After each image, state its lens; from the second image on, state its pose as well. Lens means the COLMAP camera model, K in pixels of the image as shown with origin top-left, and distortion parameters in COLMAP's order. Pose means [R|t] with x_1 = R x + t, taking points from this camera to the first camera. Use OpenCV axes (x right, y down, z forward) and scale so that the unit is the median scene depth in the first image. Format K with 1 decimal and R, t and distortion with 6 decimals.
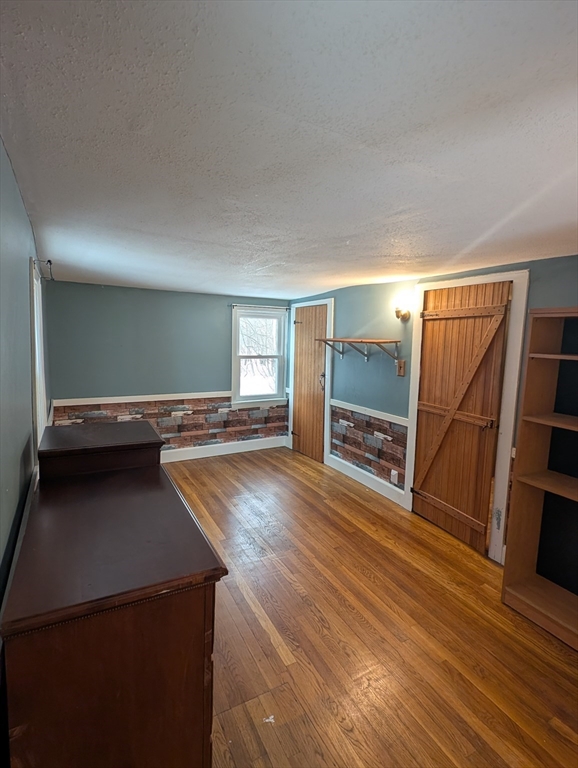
lens RADIAL K [[389.2, 0, 296.4], [0, 389.2, 385.0], [0, 0, 1]] dist [0.028962, -0.022137]
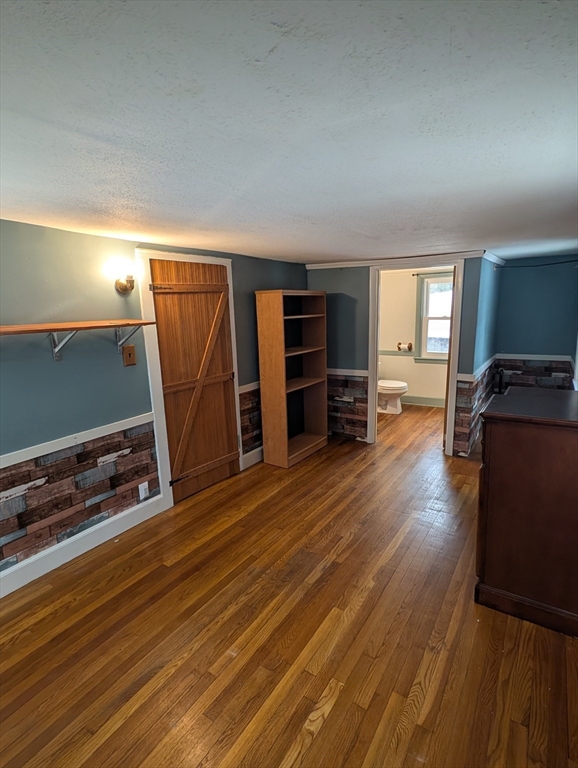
lens RADIAL K [[389.2, 0, 296.4], [0, 389.2, 385.0], [0, 0, 1]] dist [0.028962, -0.022137]
pose [[-0.461814, -0.193807, 0.865544, -0.619753], [0.131695, 0.950038, 0.282993, -0.177972], [-0.877145, 0.244678, -0.413218, 1.136615]]
